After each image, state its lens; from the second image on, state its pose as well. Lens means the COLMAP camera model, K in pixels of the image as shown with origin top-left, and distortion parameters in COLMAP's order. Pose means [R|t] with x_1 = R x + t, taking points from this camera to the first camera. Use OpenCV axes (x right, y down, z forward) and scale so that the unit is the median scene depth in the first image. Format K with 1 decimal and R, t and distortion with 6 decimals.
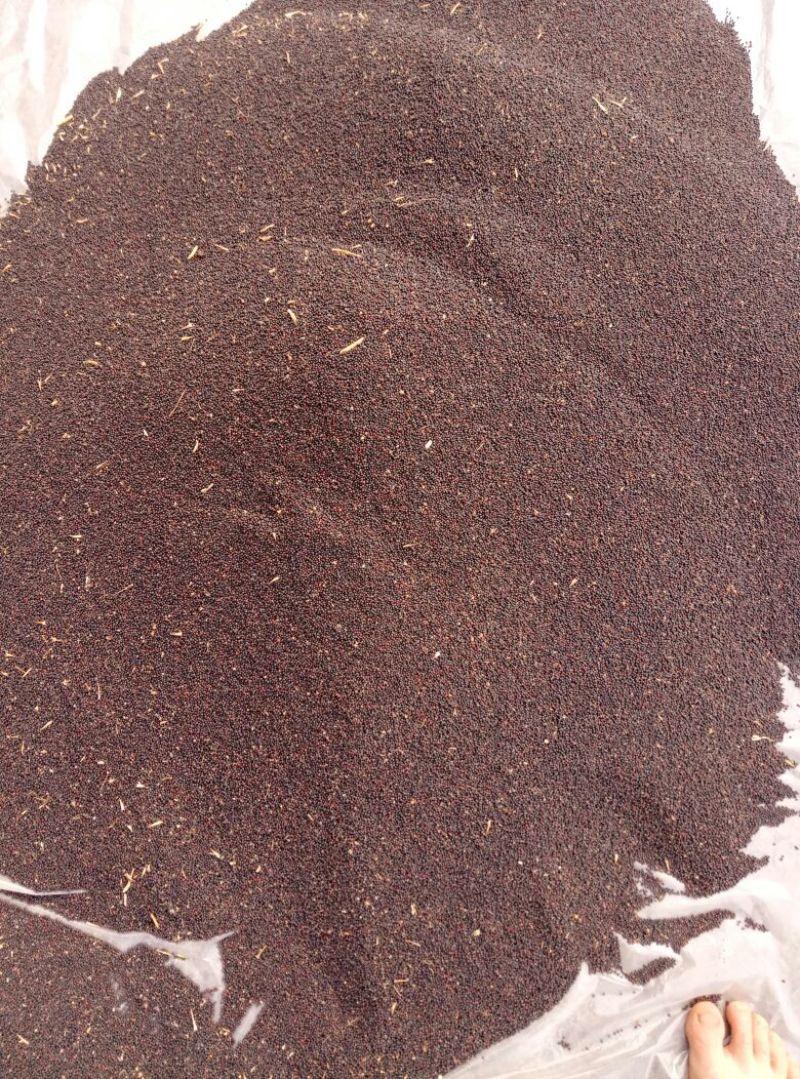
lens RADIAL K [[792.3, 0, 400.0], [0, 792.3, 539.5], [0, 0, 1]] dist [0.009945, -0.016185]
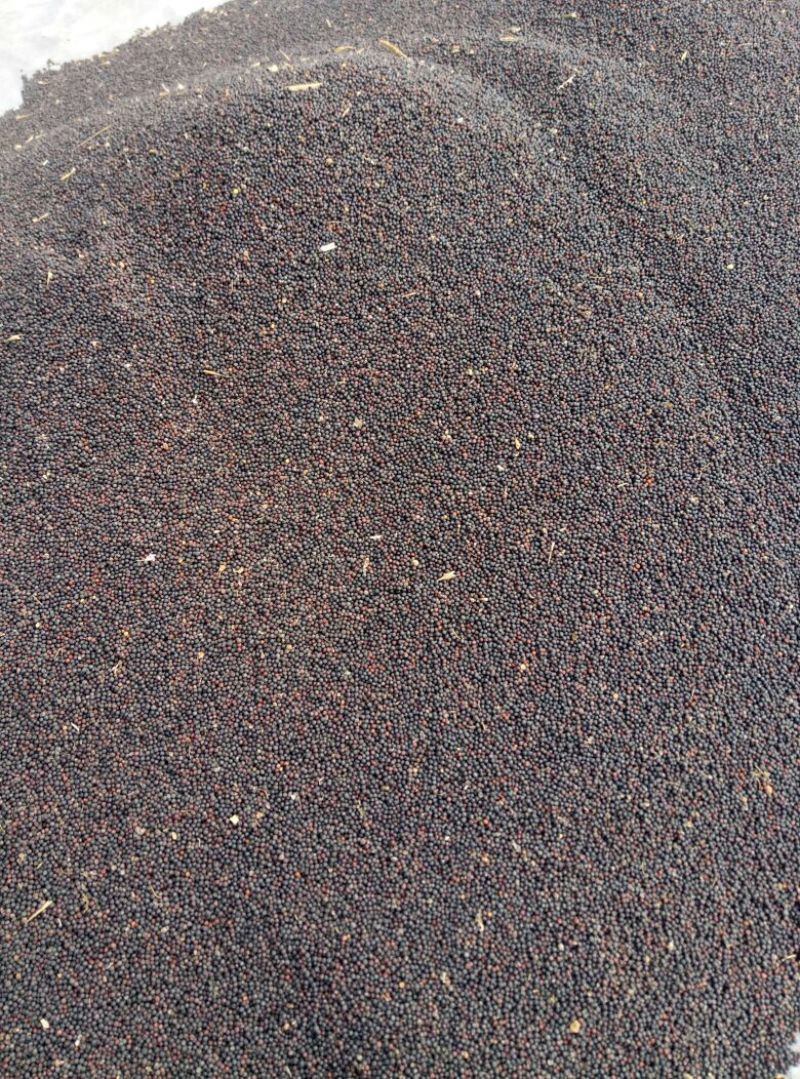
lens RADIAL K [[792.3, 0, 400.0], [0, 792.3, 539.5], [0, 0, 1]] dist [0.009945, -0.016185]
pose [[0.848983, 0.411378, -0.331657, 0.344557], [-0.492319, 0.843790, -0.213635, 0.155921], [0.191964, 0.344654, 0.918893, 0.487984]]
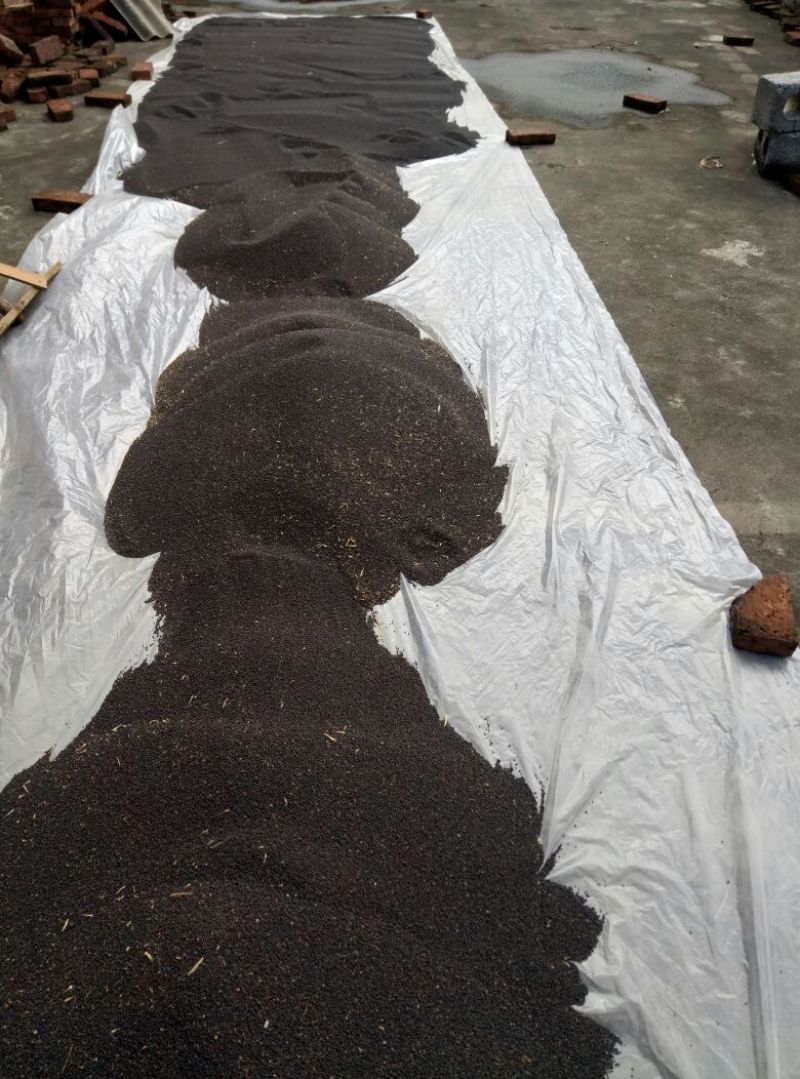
lens RADIAL K [[792.3, 0, 400.0], [0, 792.3, 539.5], [0, 0, 1]] dist [0.009945, -0.016185]
pose [[0.944819, -0.205965, 0.254747, 0.070832], [0.314463, 0.788173, -0.529052, 0.014486], [-0.091819, 0.579967, 0.809449, -0.545583]]
